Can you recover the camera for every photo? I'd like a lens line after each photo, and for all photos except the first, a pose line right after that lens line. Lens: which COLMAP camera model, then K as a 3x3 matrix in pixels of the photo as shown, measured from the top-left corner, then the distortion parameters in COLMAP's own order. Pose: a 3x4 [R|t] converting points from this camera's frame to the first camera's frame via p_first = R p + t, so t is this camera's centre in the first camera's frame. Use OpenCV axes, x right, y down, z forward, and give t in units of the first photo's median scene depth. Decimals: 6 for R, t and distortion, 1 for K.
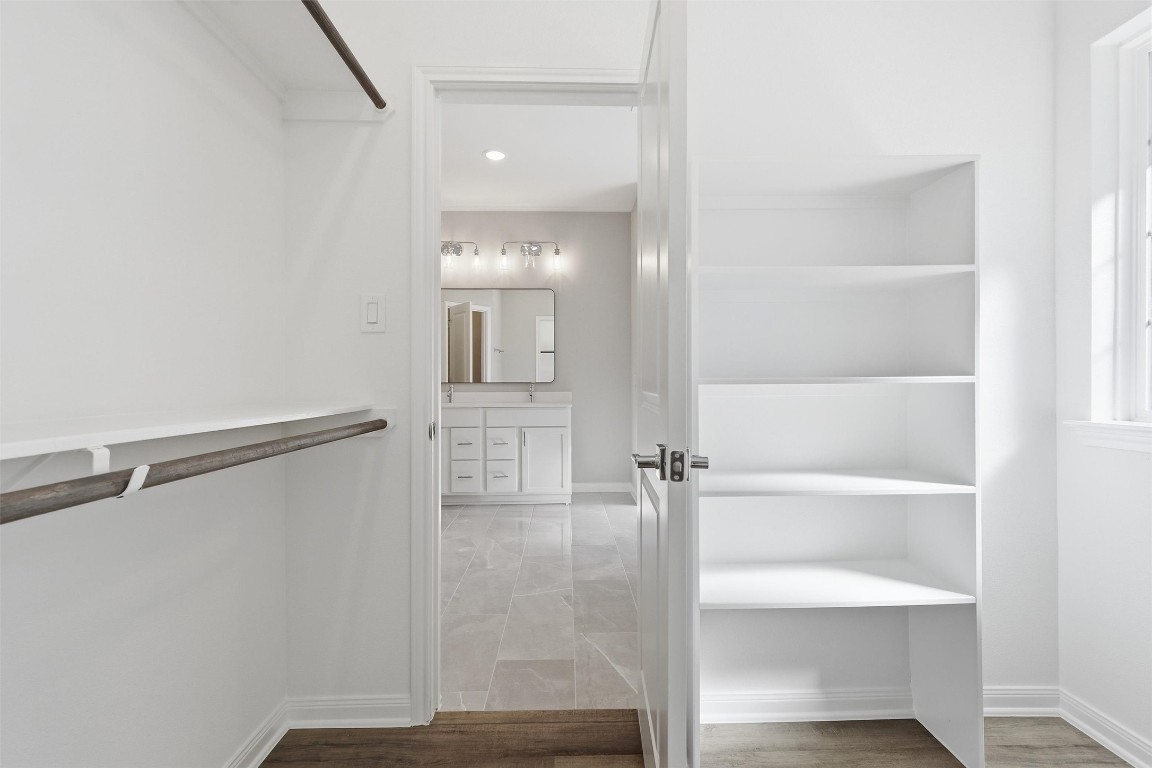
lens RADIAL K [[522.1, 0, 578.7], [0, 522.1, 380.9], [0, 0, 1]] dist [0.000997, 0.000080]
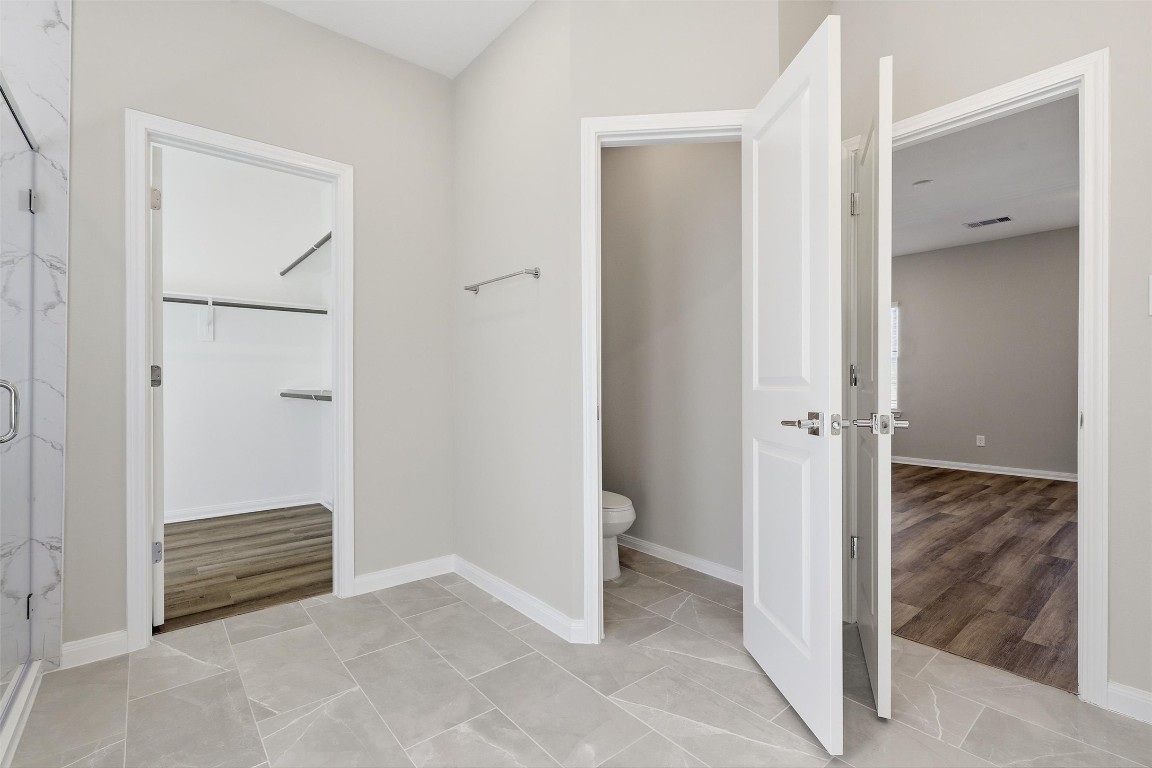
lens RADIAL K [[522.1, 0, 578.7], [0, 522.1, 380.9], [0, 0, 1]] dist [0.000997, 0.000080]
pose [[-0.785248, -0.003150, -0.619173, 0.087453], [0.004236, 0.999936, -0.010459, 0.028953], [0.619167, -0.010836, -0.785185, 2.112297]]
